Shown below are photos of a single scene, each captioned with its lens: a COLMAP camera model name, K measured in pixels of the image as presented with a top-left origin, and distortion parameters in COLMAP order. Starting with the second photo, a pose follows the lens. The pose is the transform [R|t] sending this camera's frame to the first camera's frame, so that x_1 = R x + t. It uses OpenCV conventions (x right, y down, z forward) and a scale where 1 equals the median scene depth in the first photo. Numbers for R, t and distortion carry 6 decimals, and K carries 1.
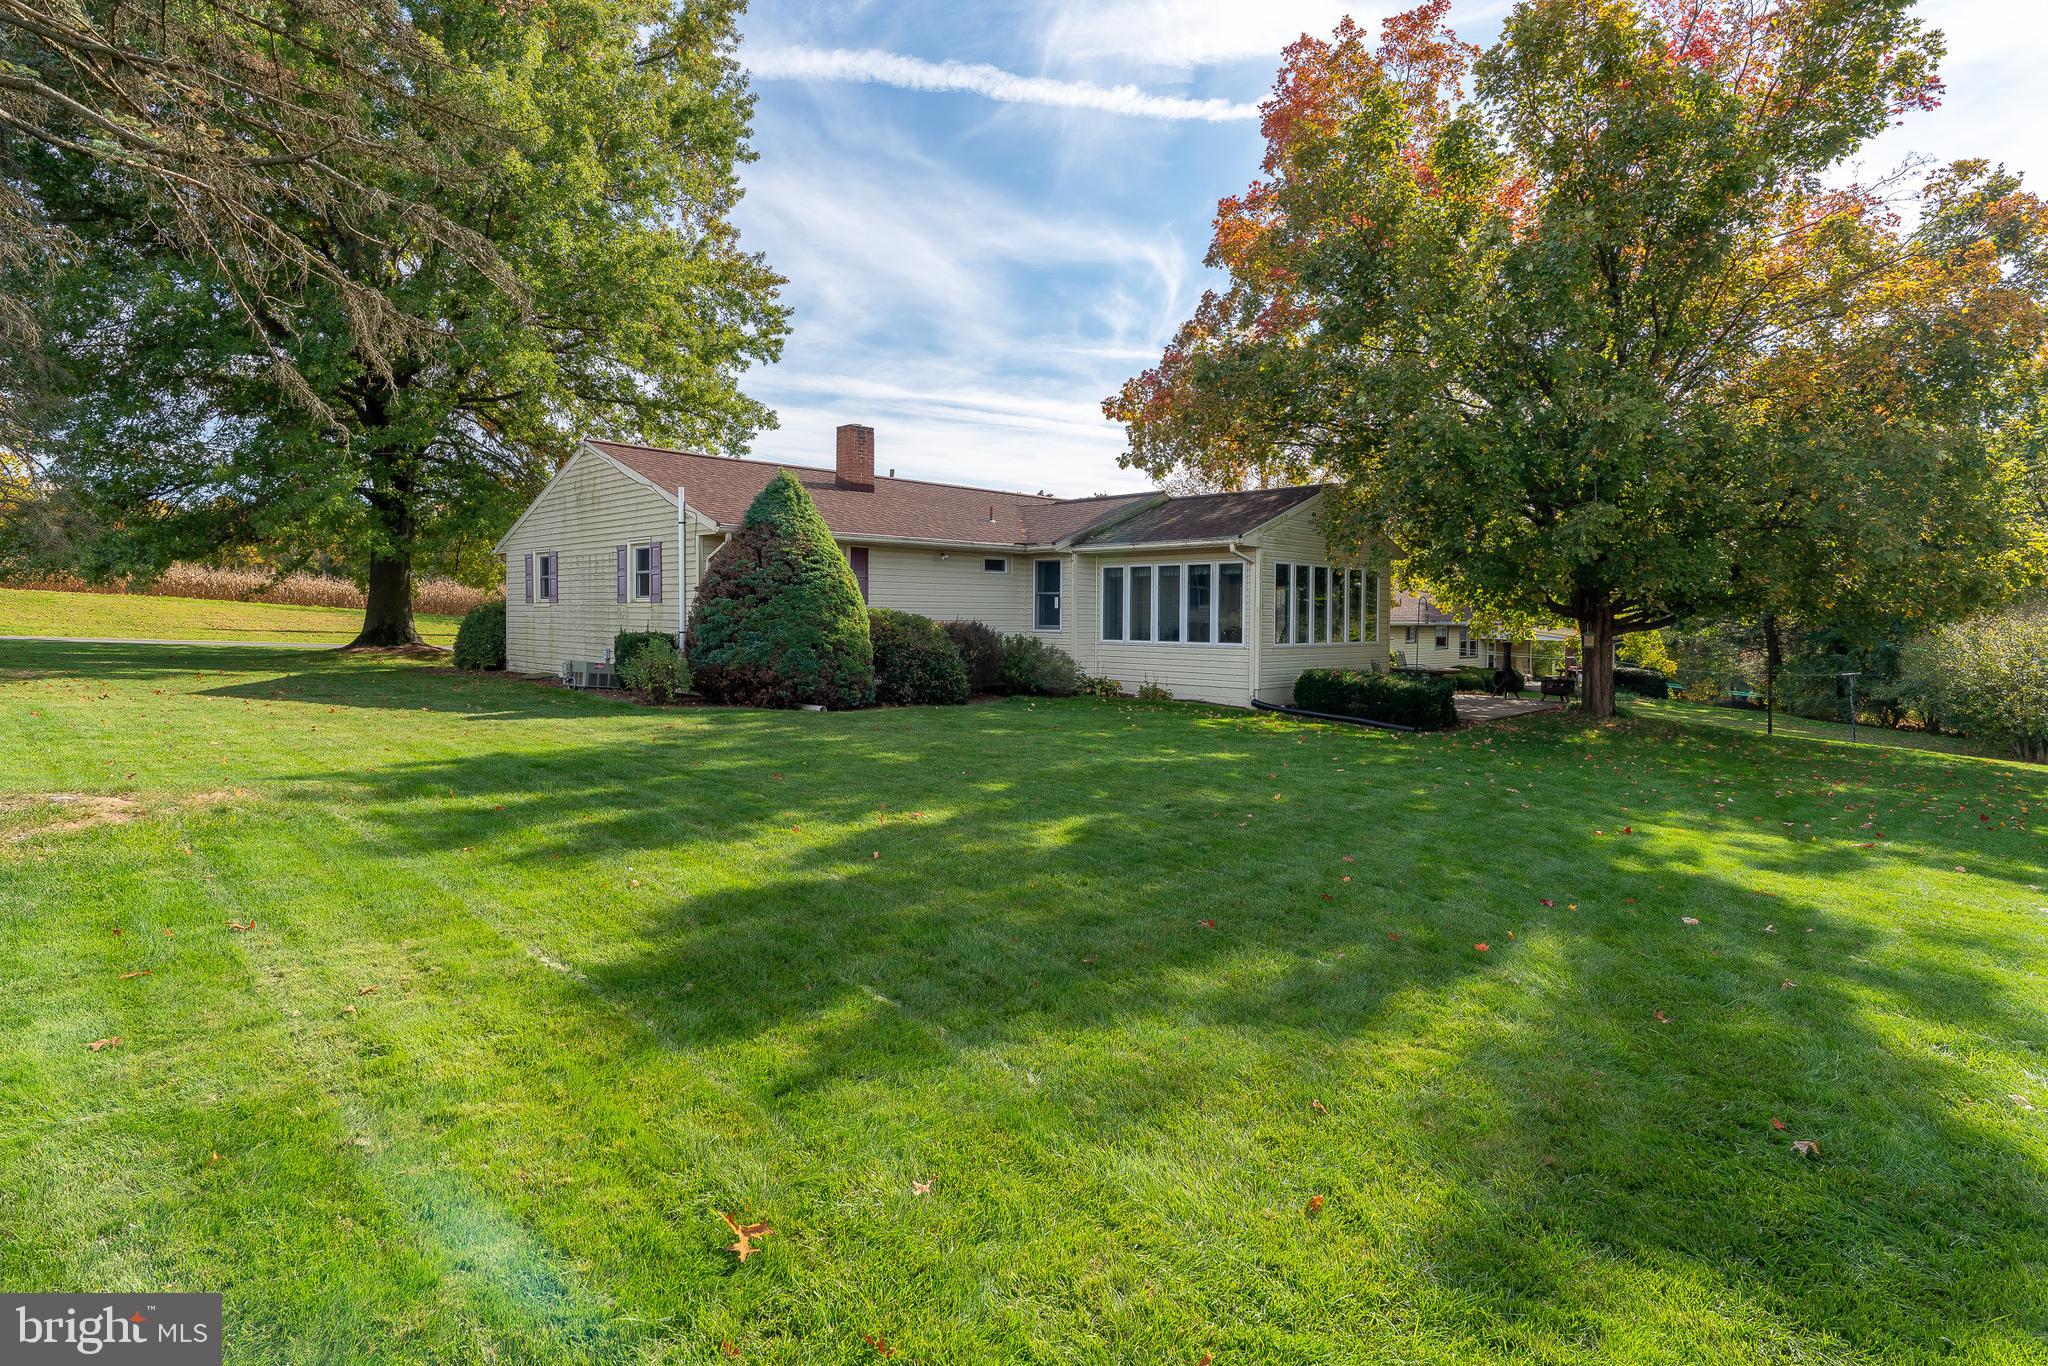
lens RADIAL K [[979.3, 0, 1025.9], [0, 979.3, 653.6], [0, 0, 1]] dist [0.000762, 0.000112]
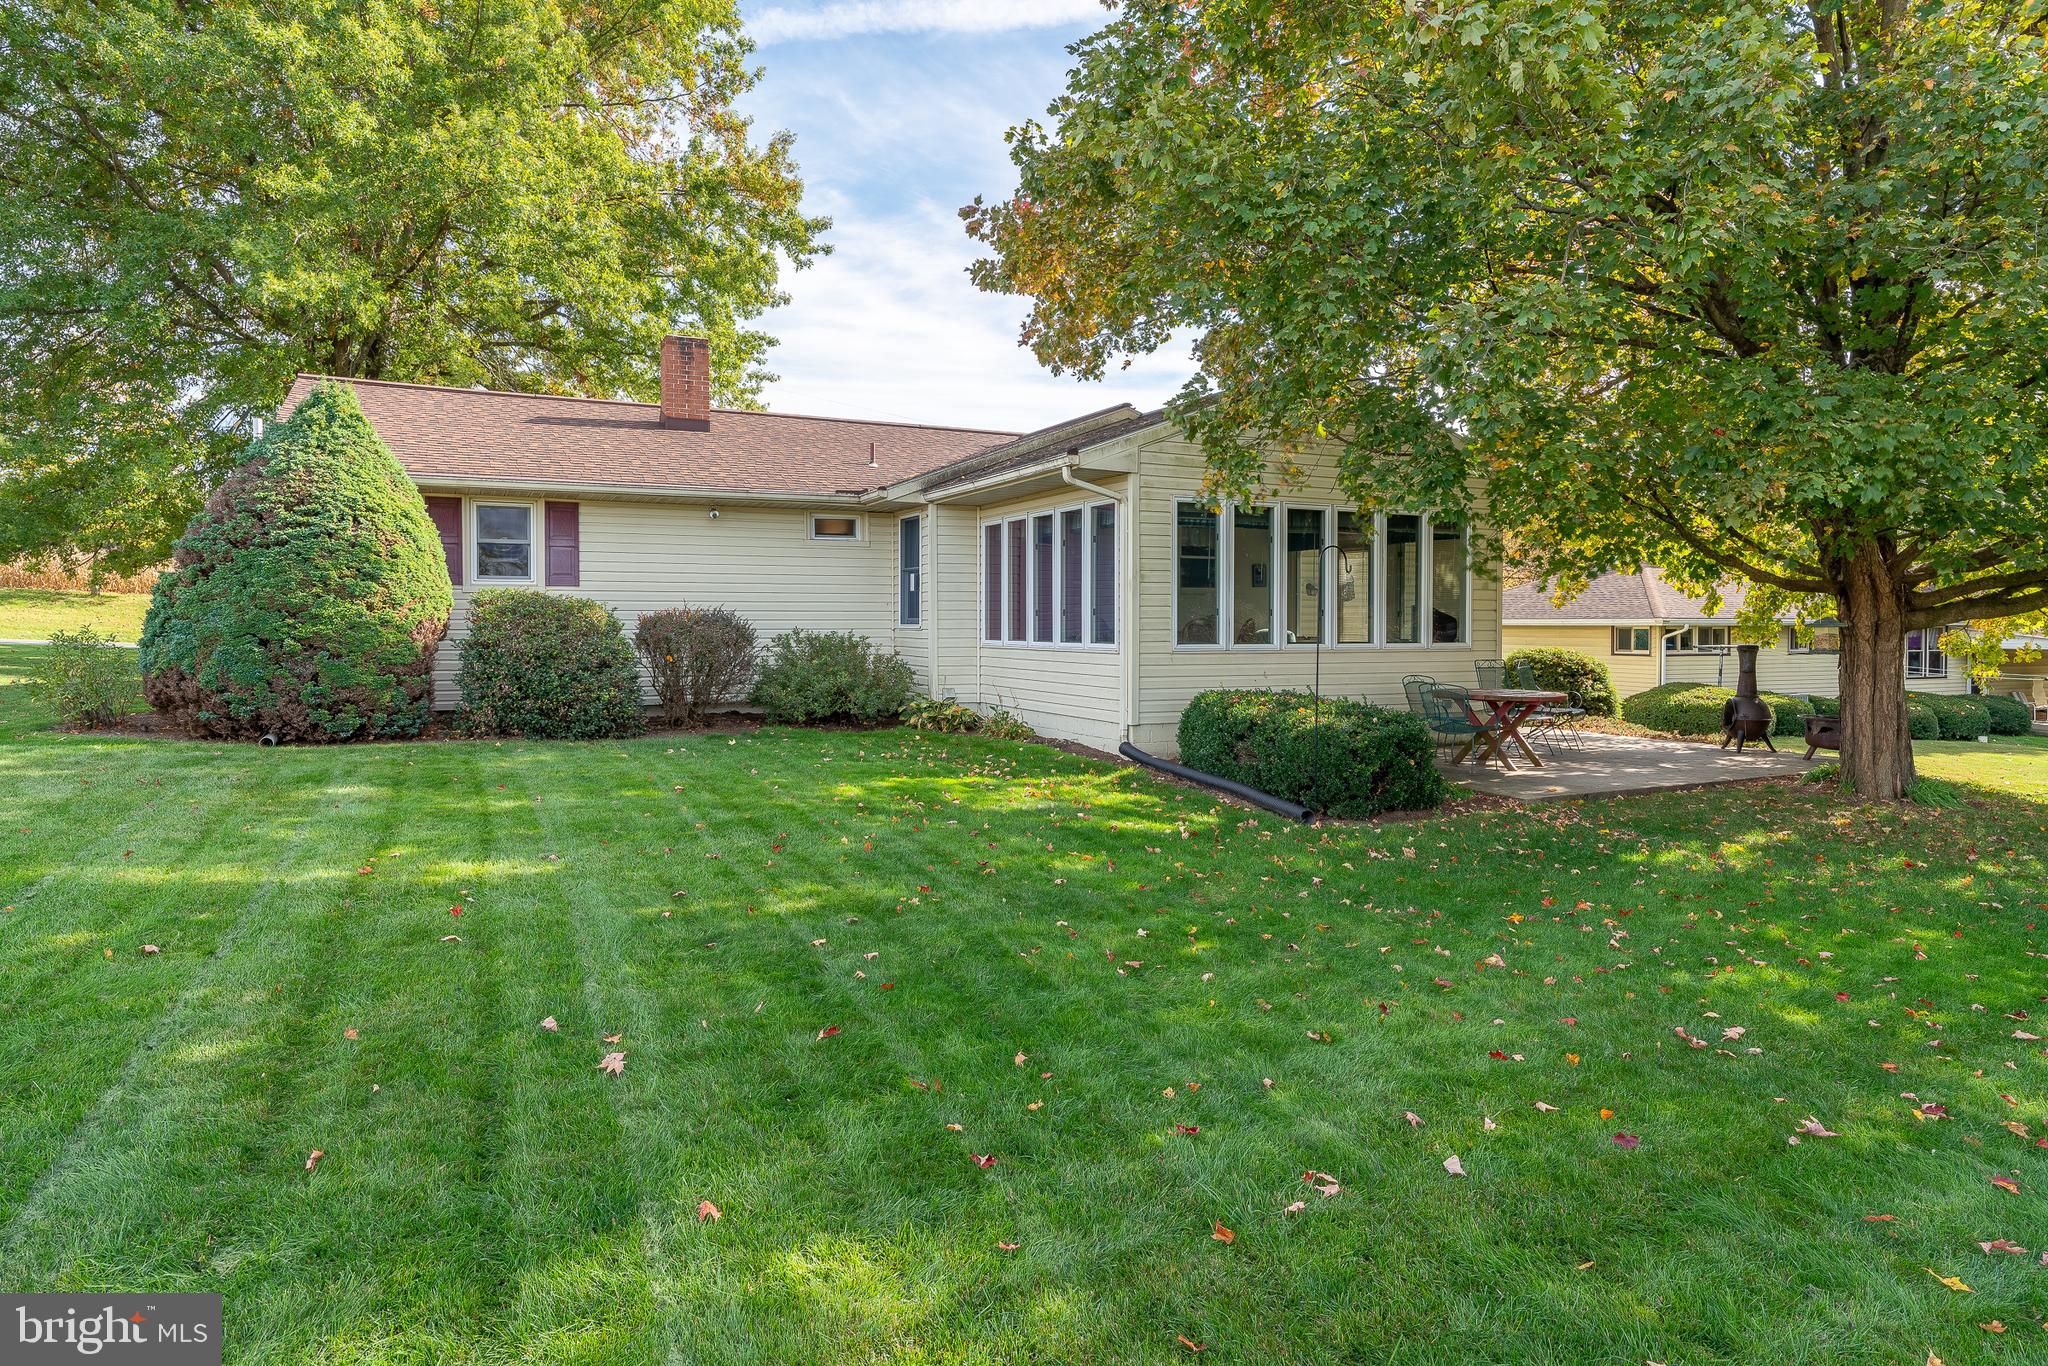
lens RADIAL K [[1156.4, 0, 1024.0], [0, 1156.4, 683.0], [0, 0, 1]] dist [-0.000514, -0.000144]
pose [[0.950872, 0.011250, -0.309380, 0.350393], [-0.007629, 0.999888, 0.012910, 0.003673], [0.309490, -0.009915, 0.950851, 0.312261]]
